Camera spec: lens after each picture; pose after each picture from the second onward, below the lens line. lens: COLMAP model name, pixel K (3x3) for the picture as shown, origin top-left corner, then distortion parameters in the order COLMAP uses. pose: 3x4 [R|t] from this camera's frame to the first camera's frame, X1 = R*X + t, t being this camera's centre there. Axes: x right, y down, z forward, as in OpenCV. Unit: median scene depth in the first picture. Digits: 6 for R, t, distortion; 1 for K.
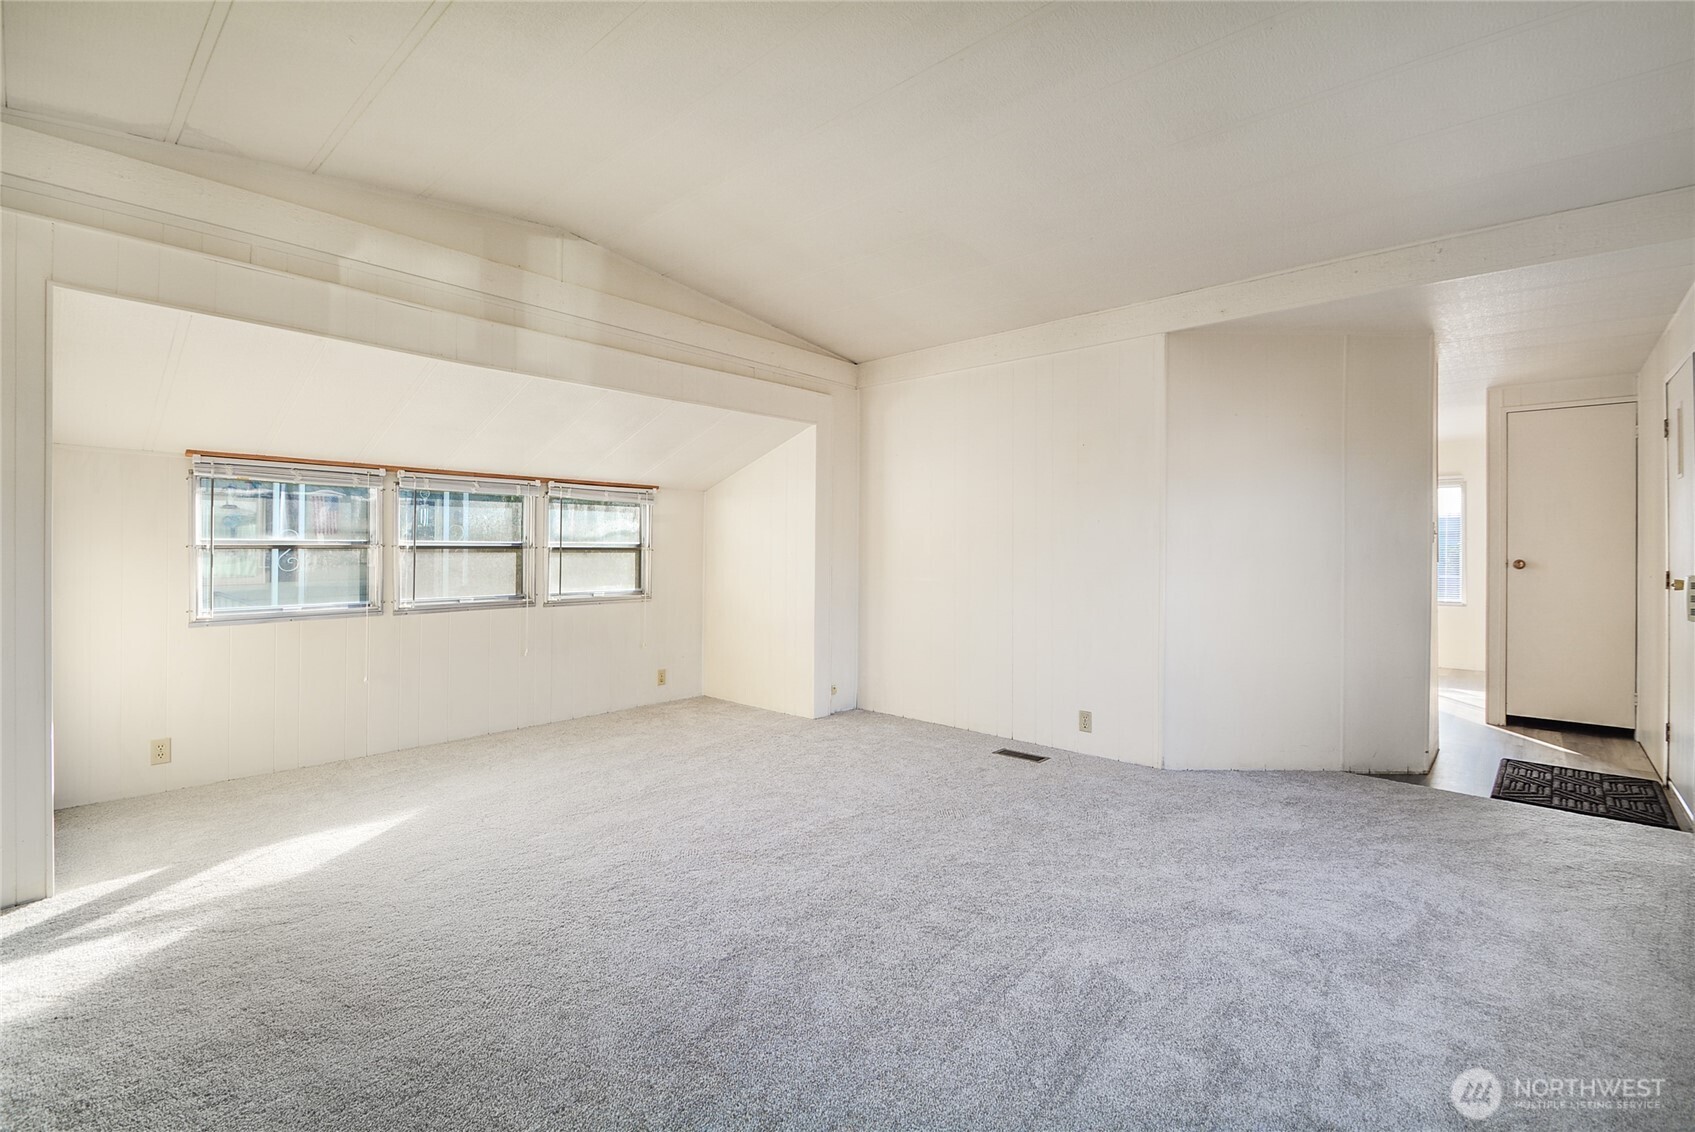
lens RADIAL K [[744.8, 0, 847.5], [0, 744.8, 566.0], [0, 0, 1]] dist [0.001126, -0.000133]
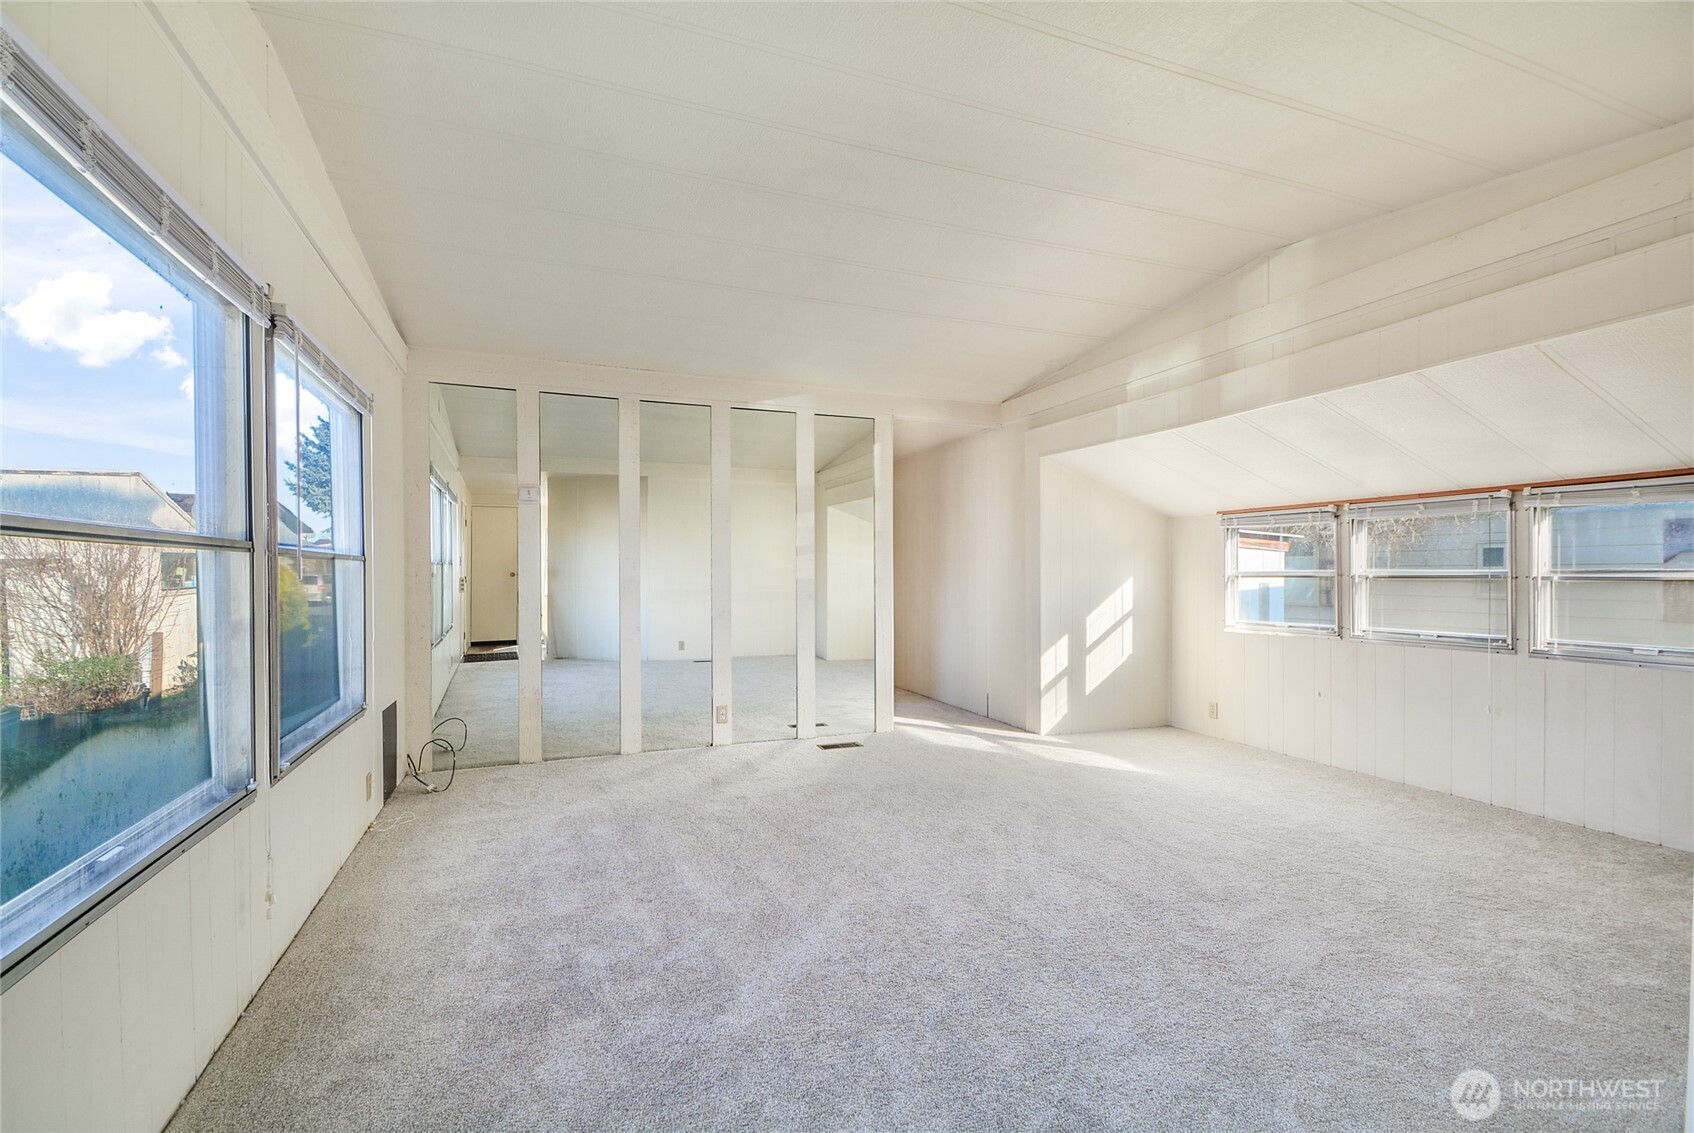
lens RADIAL K [[744.3, 0, 847.0], [0, 744.3, 566.5], [0, 0, 1]] dist [0.001126, -0.000133]
pose [[-0.458911, -0.020003, -0.888257, 0.774500], [-0.032940, 0.999442, -0.005488, -0.011887], [0.887871, 0.026741, -0.459314, 1.002803]]
